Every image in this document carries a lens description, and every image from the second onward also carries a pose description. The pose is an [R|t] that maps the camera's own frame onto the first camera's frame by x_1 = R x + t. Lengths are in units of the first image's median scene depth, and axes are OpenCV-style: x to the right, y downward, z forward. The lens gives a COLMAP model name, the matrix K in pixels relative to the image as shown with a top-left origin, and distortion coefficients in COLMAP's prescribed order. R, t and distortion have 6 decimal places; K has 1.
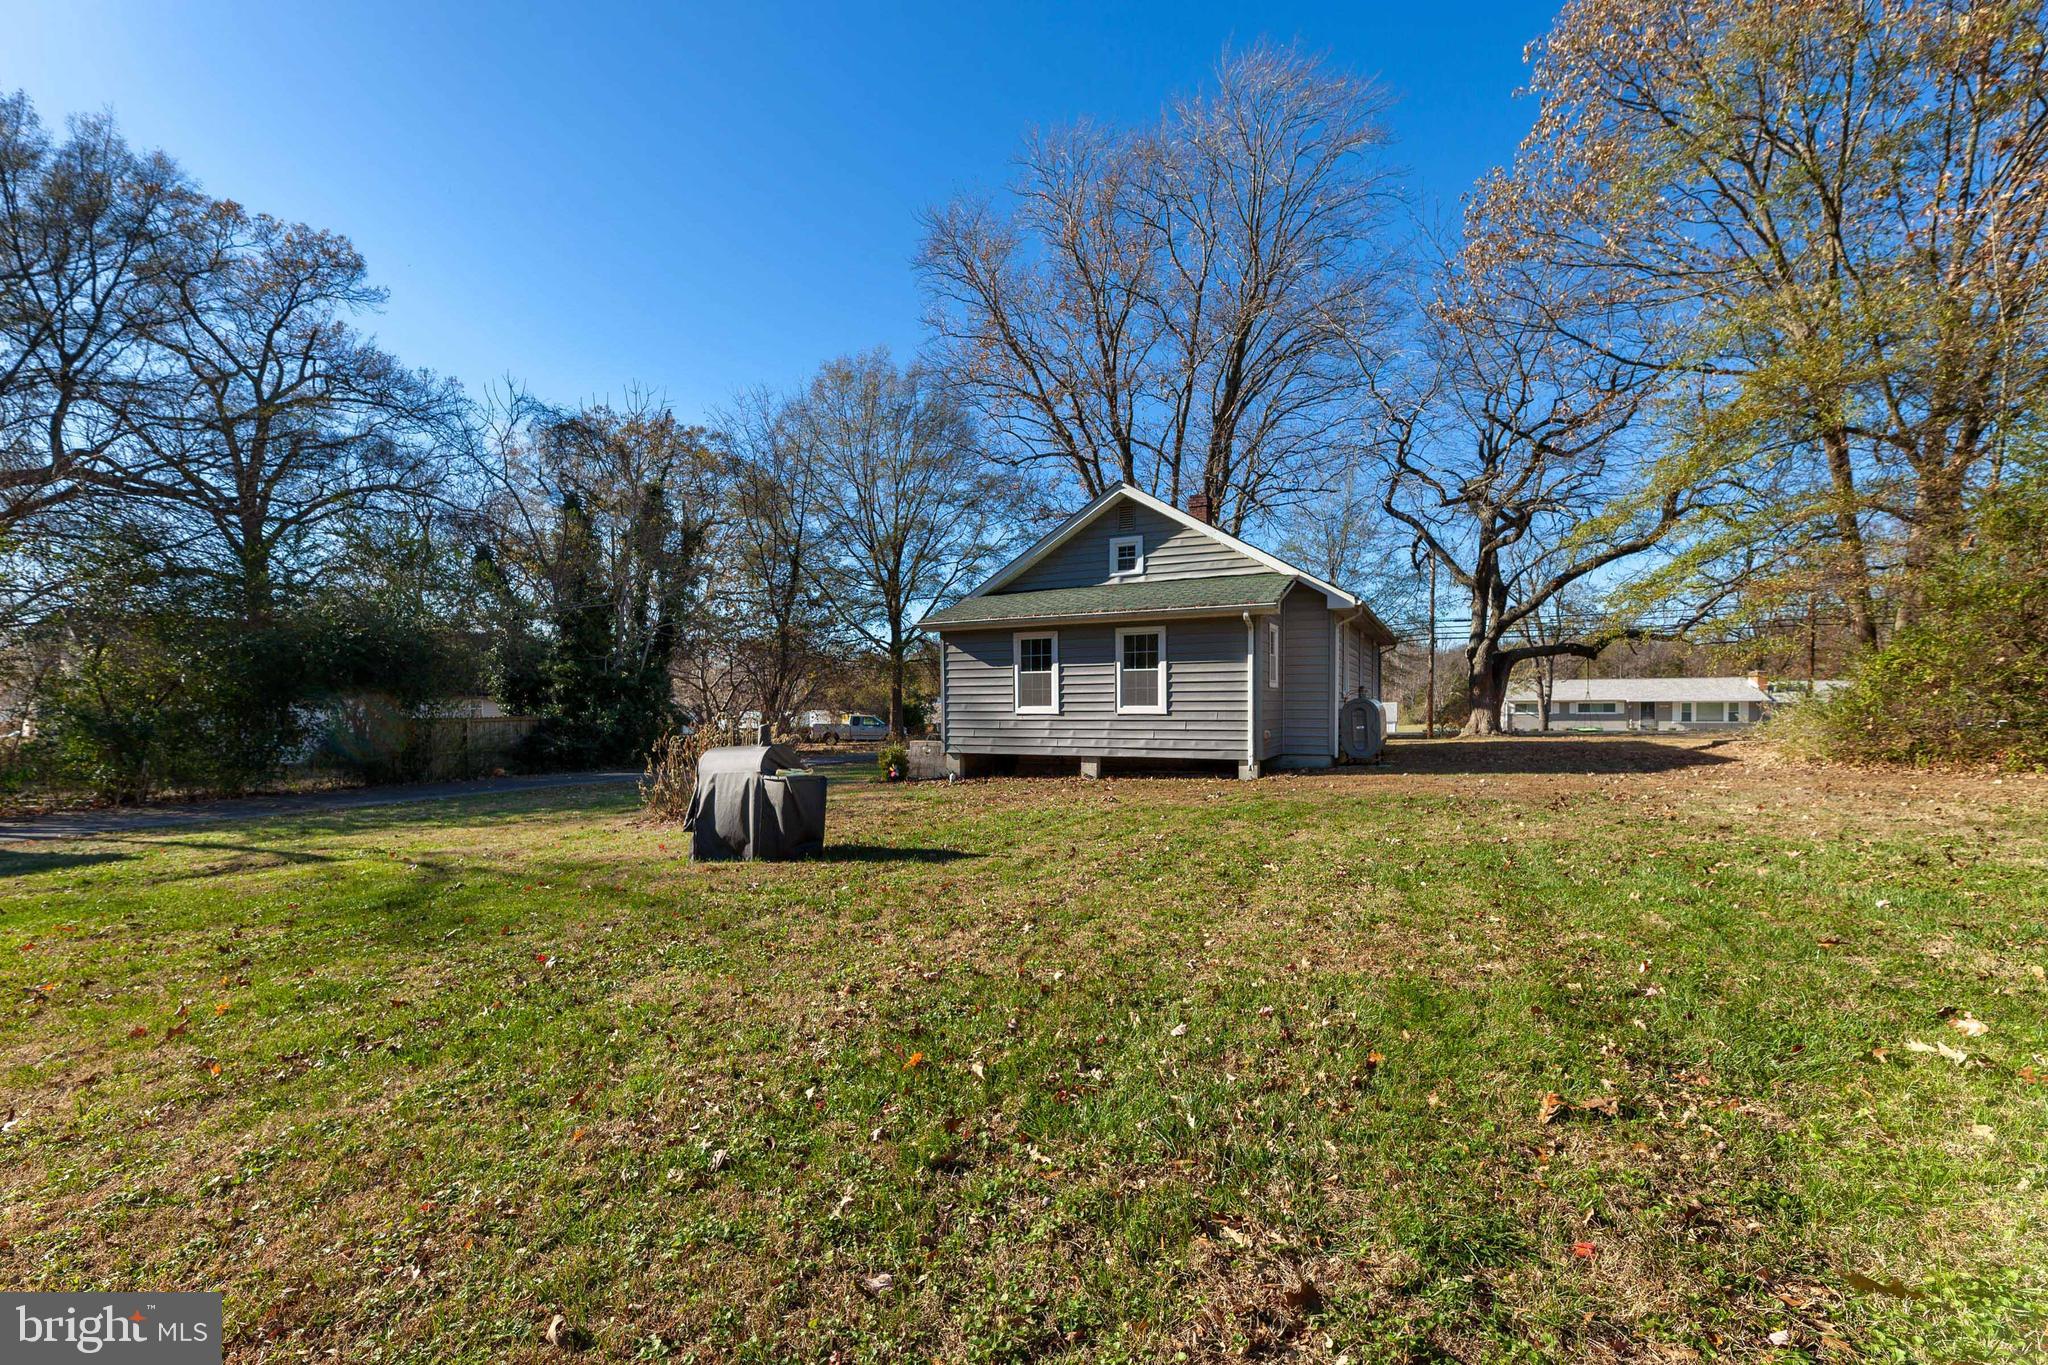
lens RADIAL K [[852.8, 0, 1021.5], [0, 852.8, 728.7], [0, 0, 1]] dist [0.021929, 0.000112]
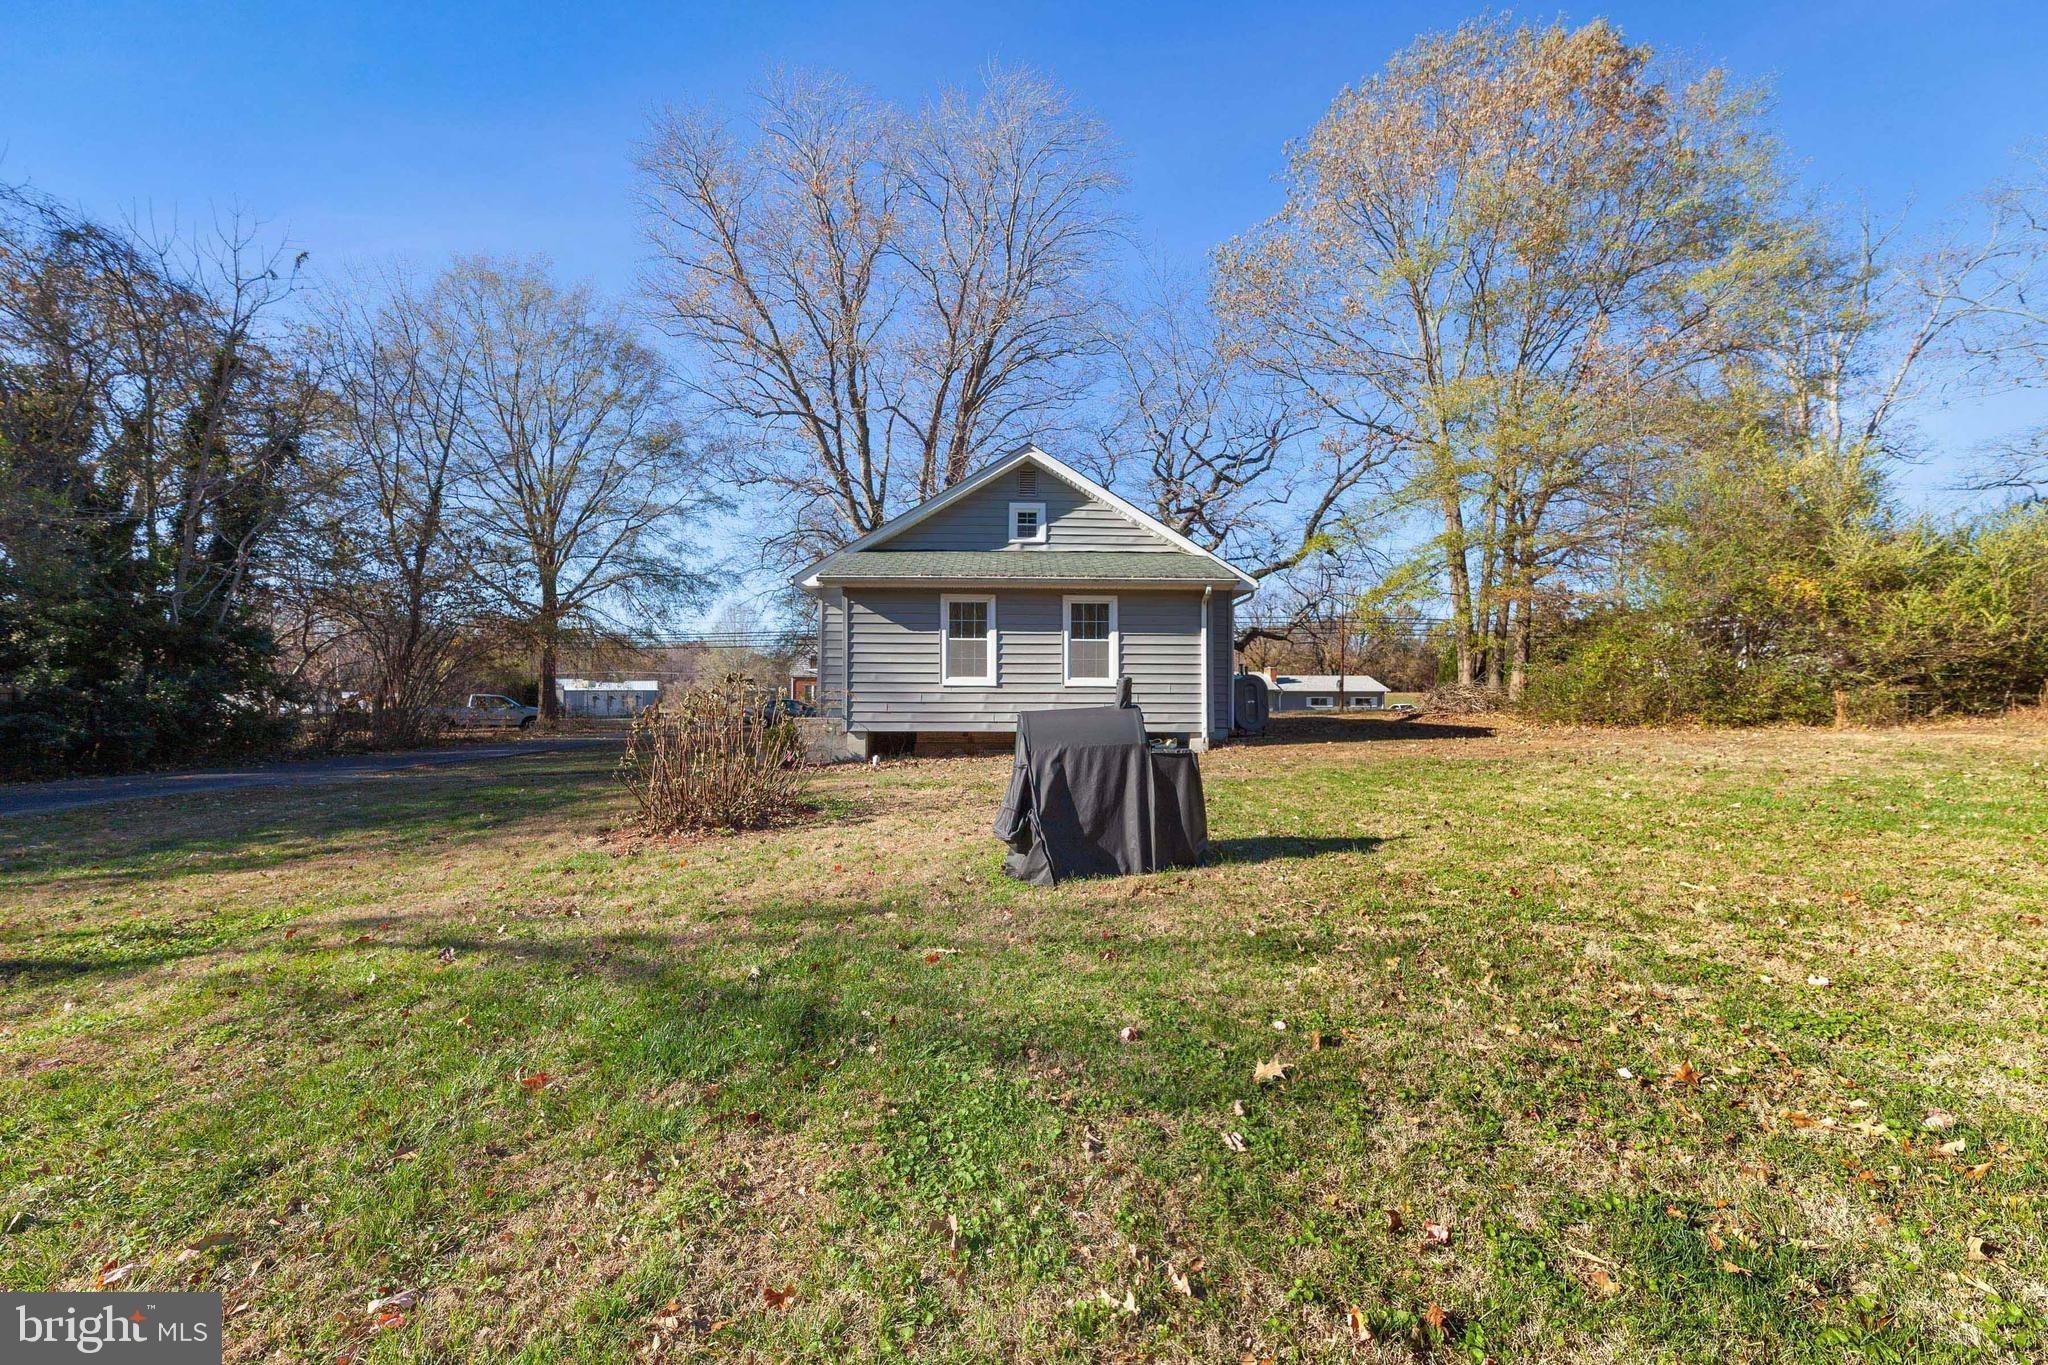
lens RADIAL K [[835.8, 0, 1024.0], [0, 835.8, 682.5], [0, 0, 1]] dist [0.002109, 0.000624]
pose [[0.881857, 0.015803, 0.471252, -0.327203], [0.002970, 0.999232, -0.039067, 0.013208], [-0.471507, 0.035851, 0.881133, 0.191182]]
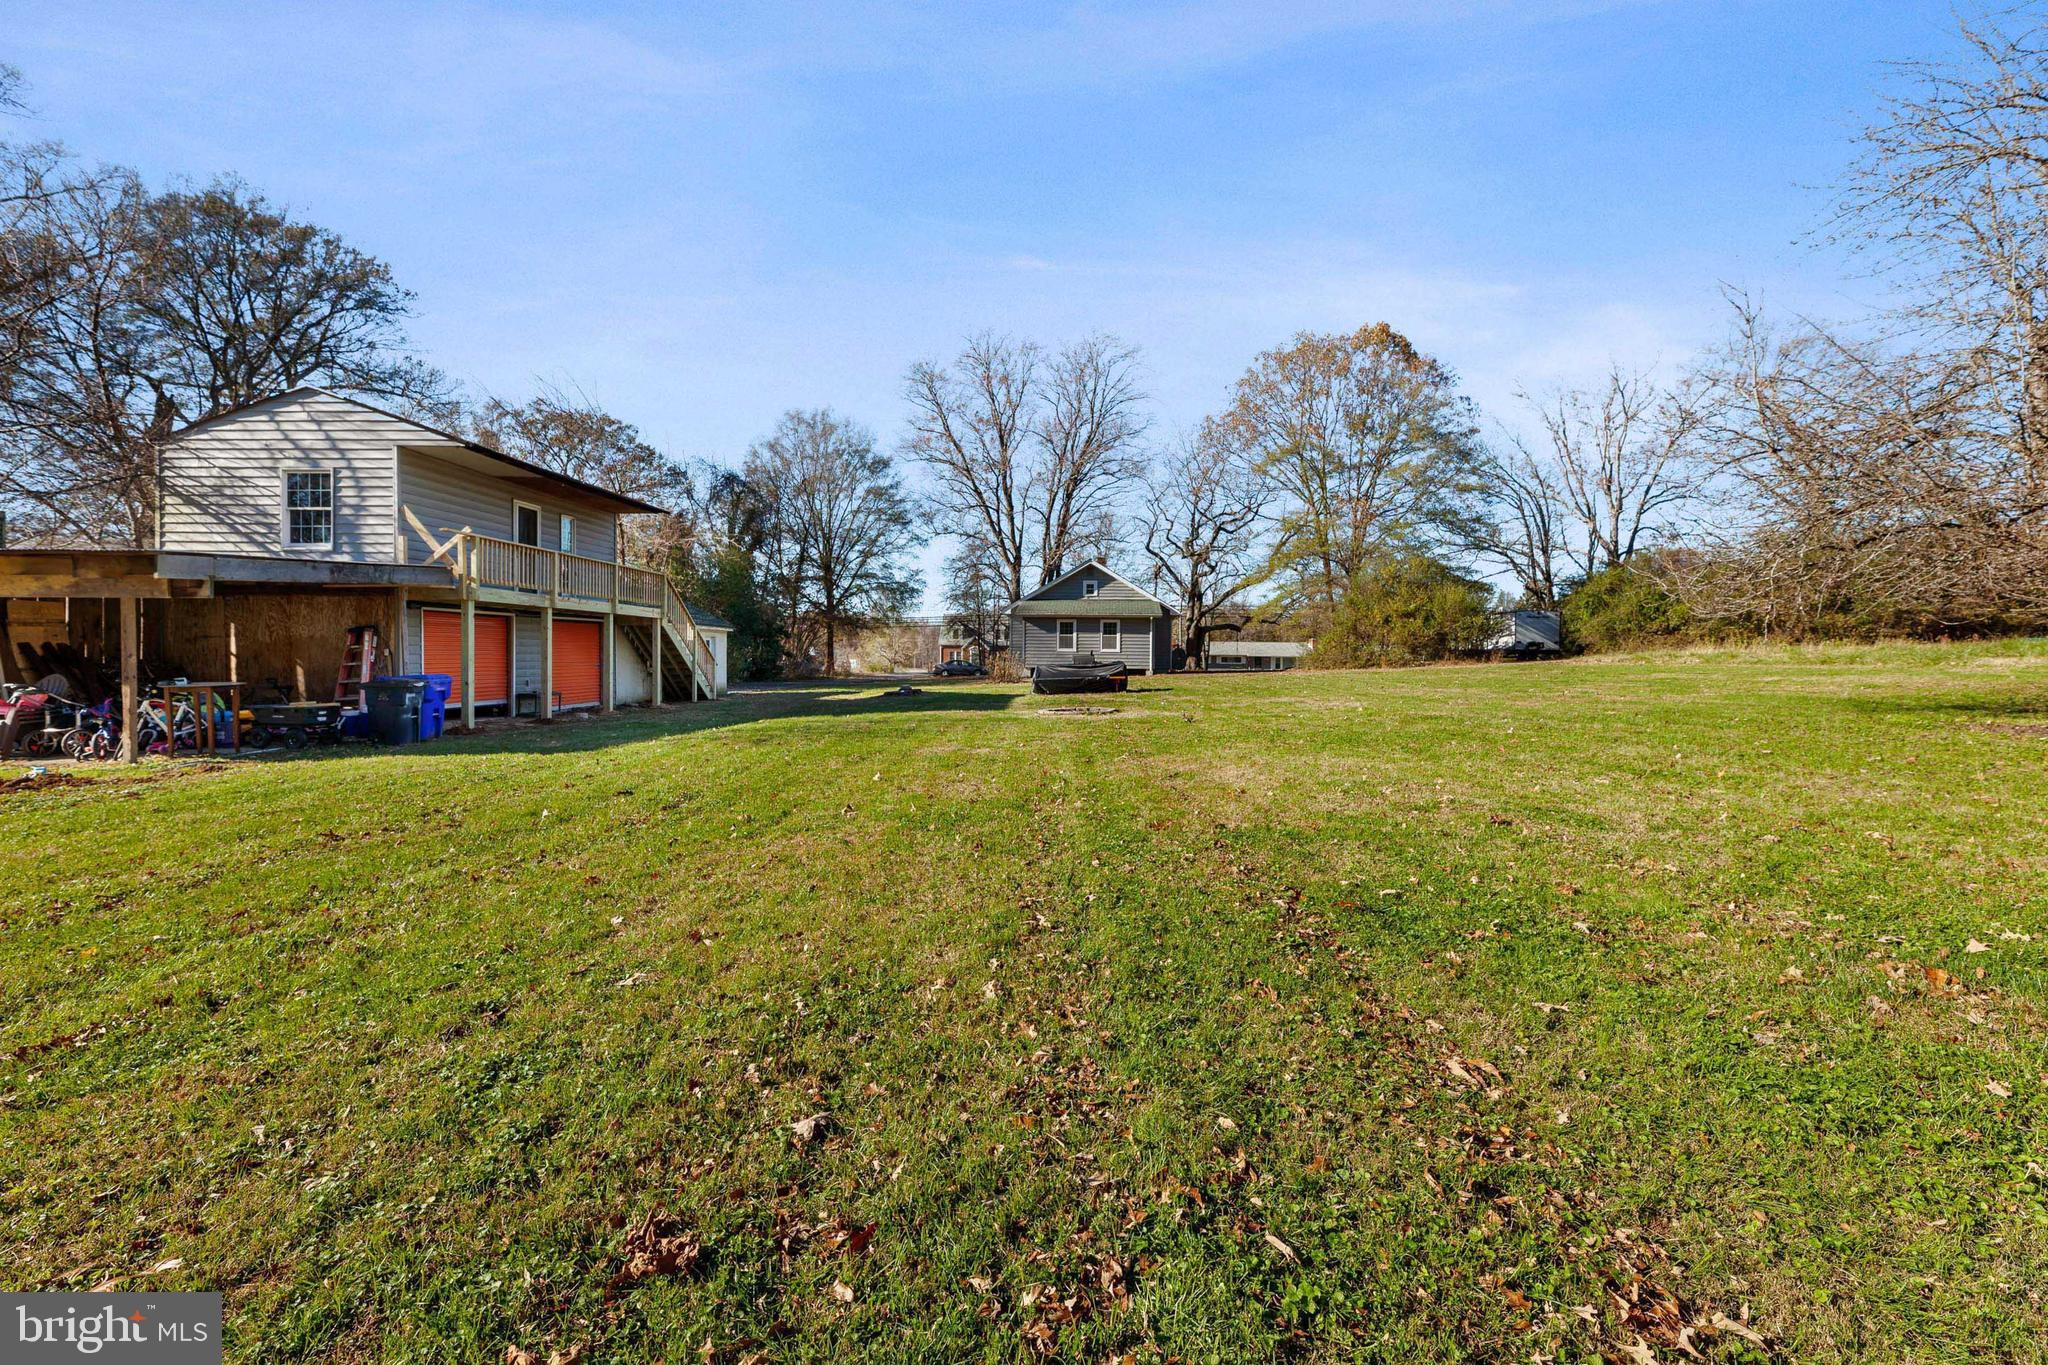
lens RADIAL K [[857.7, 0, 1024.0], [0, 857.7, 682.5], [0, 0, 1]] dist [0.015225, -0.000134]
pose [[0.932720, 0.006369, 0.360546, -0.973494], [-0.007201, 0.999974, 0.000963, 0.069783], [-0.360530, -0.003495, 0.932741, -1.275905]]
